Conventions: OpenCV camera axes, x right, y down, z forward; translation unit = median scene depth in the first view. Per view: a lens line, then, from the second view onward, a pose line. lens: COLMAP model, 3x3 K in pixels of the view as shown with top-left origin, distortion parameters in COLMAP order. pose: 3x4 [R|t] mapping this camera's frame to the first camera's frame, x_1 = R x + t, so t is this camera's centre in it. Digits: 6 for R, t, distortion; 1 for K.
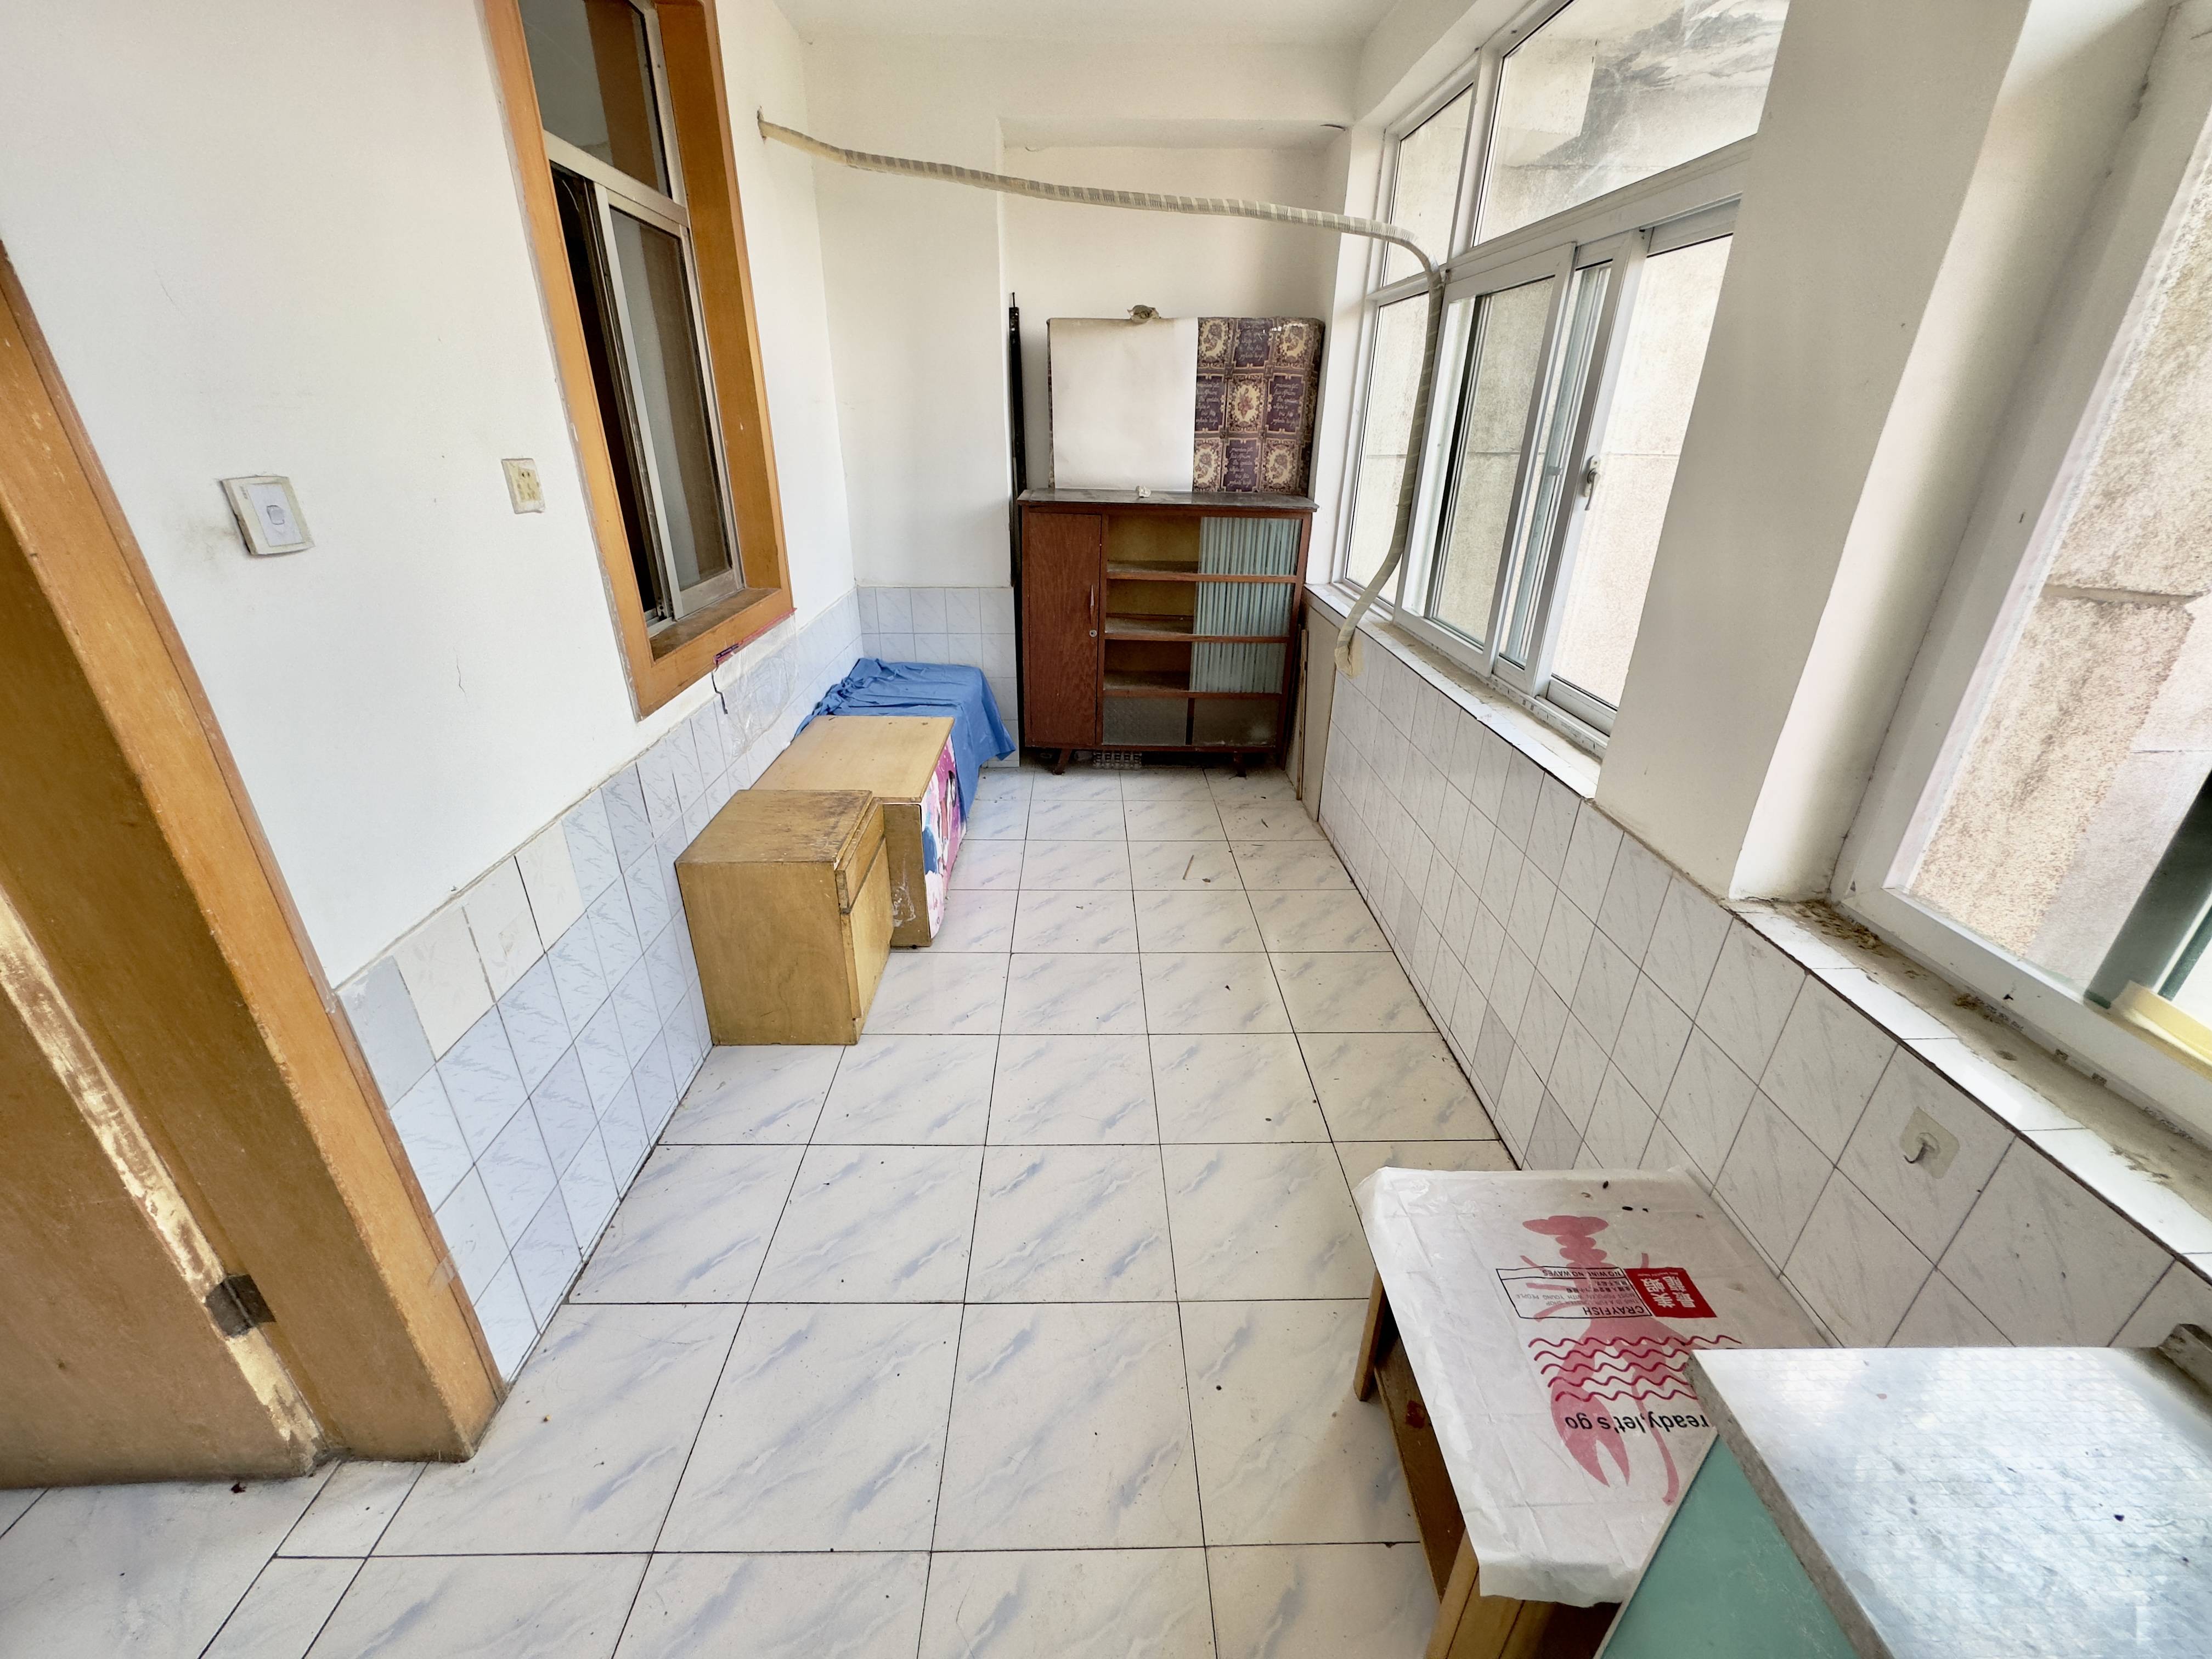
lens RADIAL K [[885.7, 0, 1106.0], [0, 885.7, 829.5], [0, 0, 1]] dist [-0.000299, 0.000389]
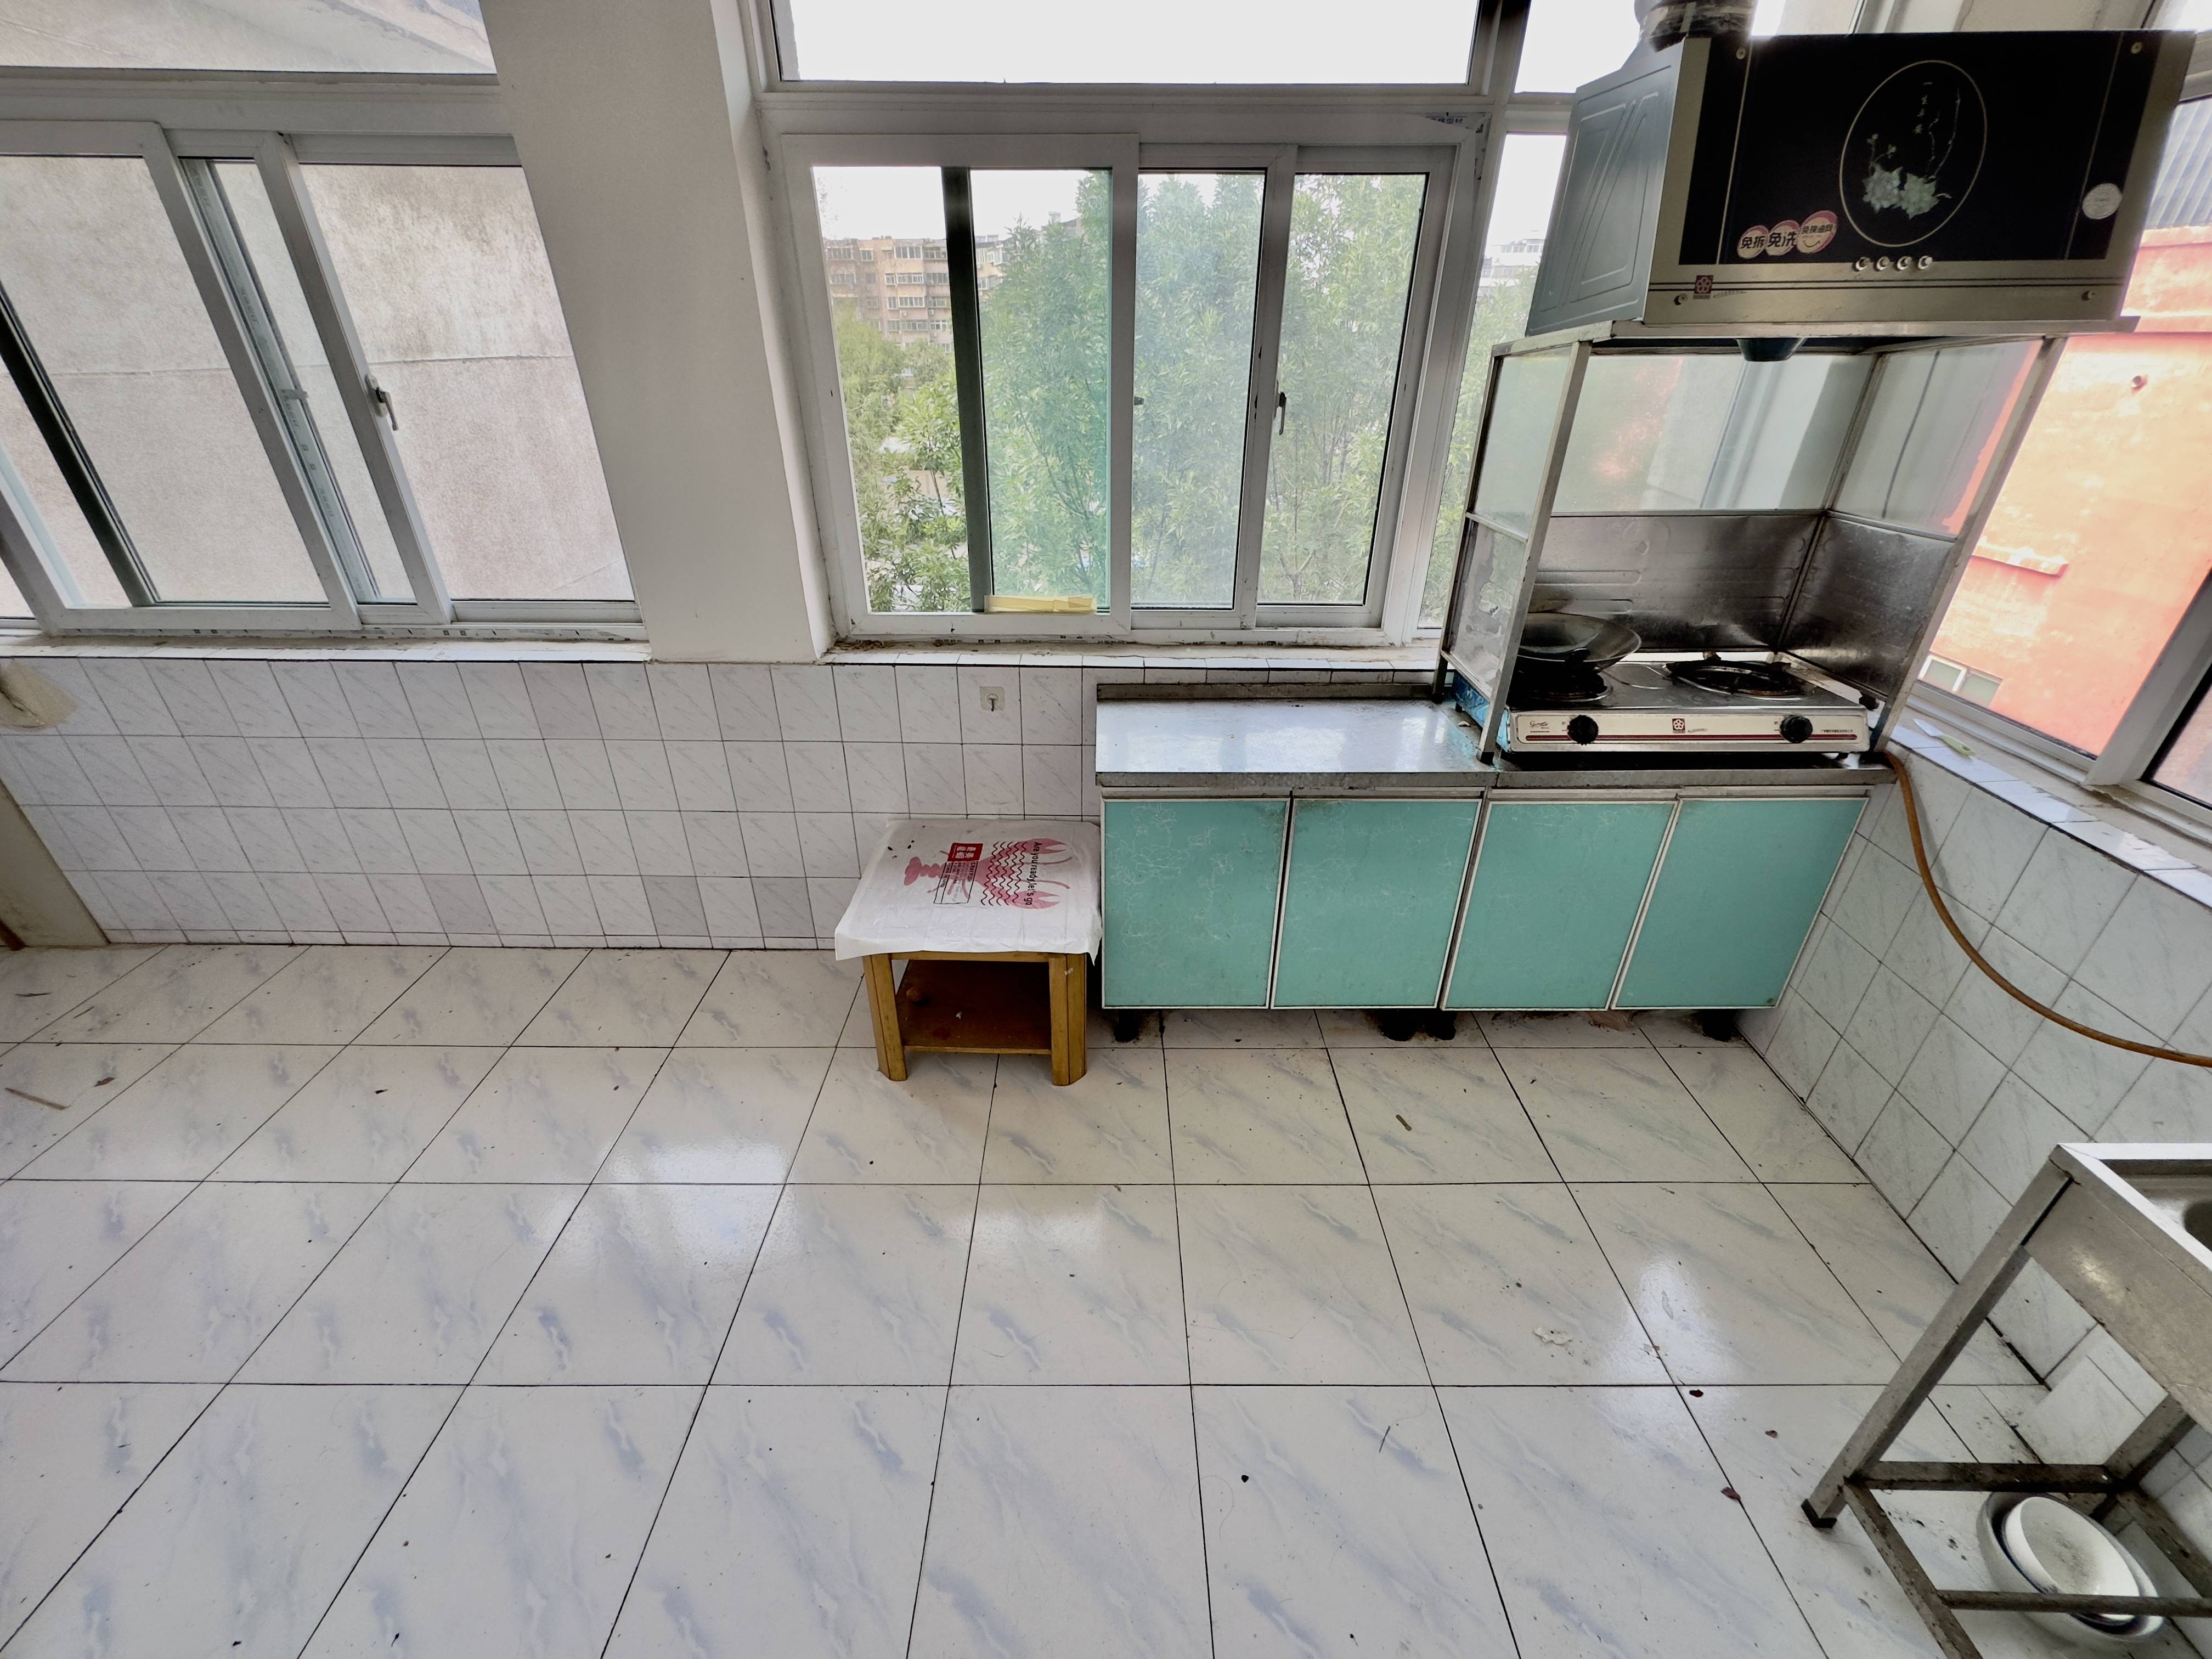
lens RADIAL K [[885.7, 0, 1106.0], [0, 885.7, 829.5], [0, 0, 1]] dist [-0.000299, 0.000389]
pose [[0.026078, -0.497899, 0.866843, -0.726004], [0.417199, 0.793432, 0.443182, -0.150800], [-0.908441, 0.350088, 0.228414, 0.271395]]
